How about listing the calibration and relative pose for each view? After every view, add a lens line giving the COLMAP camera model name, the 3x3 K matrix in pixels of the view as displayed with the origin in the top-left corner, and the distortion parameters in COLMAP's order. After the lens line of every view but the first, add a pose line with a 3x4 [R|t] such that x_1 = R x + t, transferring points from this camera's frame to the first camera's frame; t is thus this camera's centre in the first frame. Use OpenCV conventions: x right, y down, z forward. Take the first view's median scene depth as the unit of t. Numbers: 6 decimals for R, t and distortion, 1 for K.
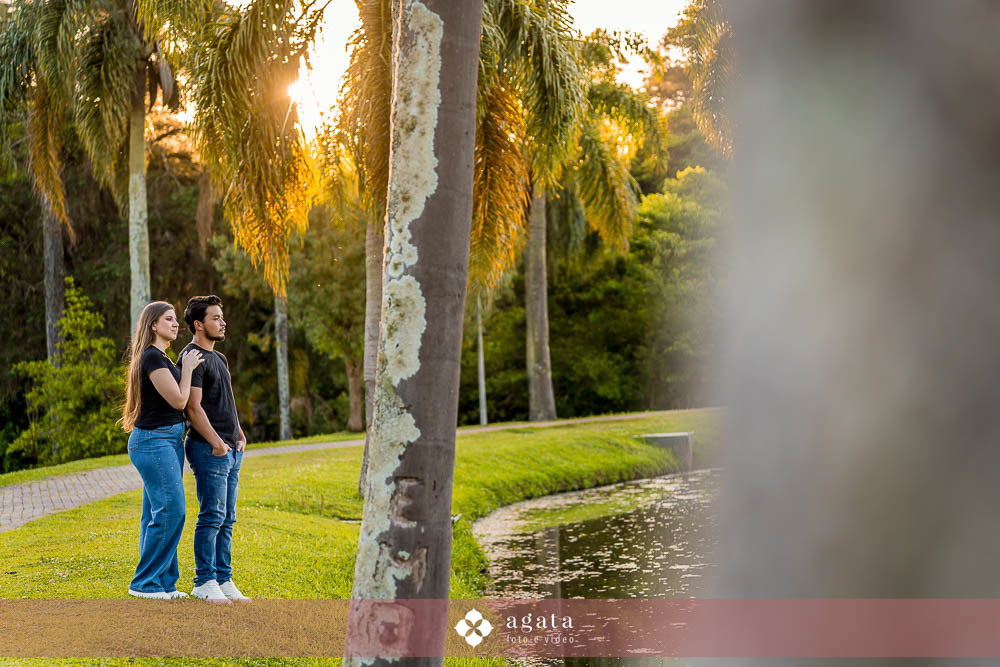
lens RADIAL K [[2150.7, 0, 499.5], [0, 2150.7, 333.5], [0, 0, 1]] dist [0.035767, 0.000000]
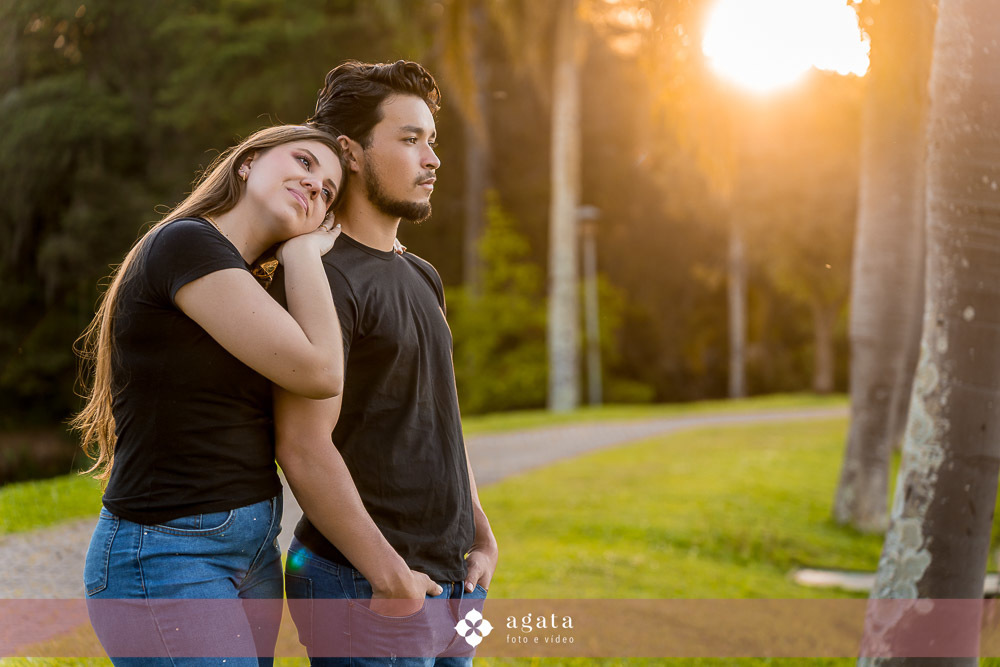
lens RADIAL K [[2150.7, 0, 499.1], [0, 2150.7, 333.5], [0, 0, 1]] dist [0.035767, 0.000000]
pose [[0.975871, 0.049933, -0.212564, -0.014030], [-0.044222, 0.998524, 0.031537, 0.002442], [0.213825, -0.021376, 0.976638, 0.173764]]
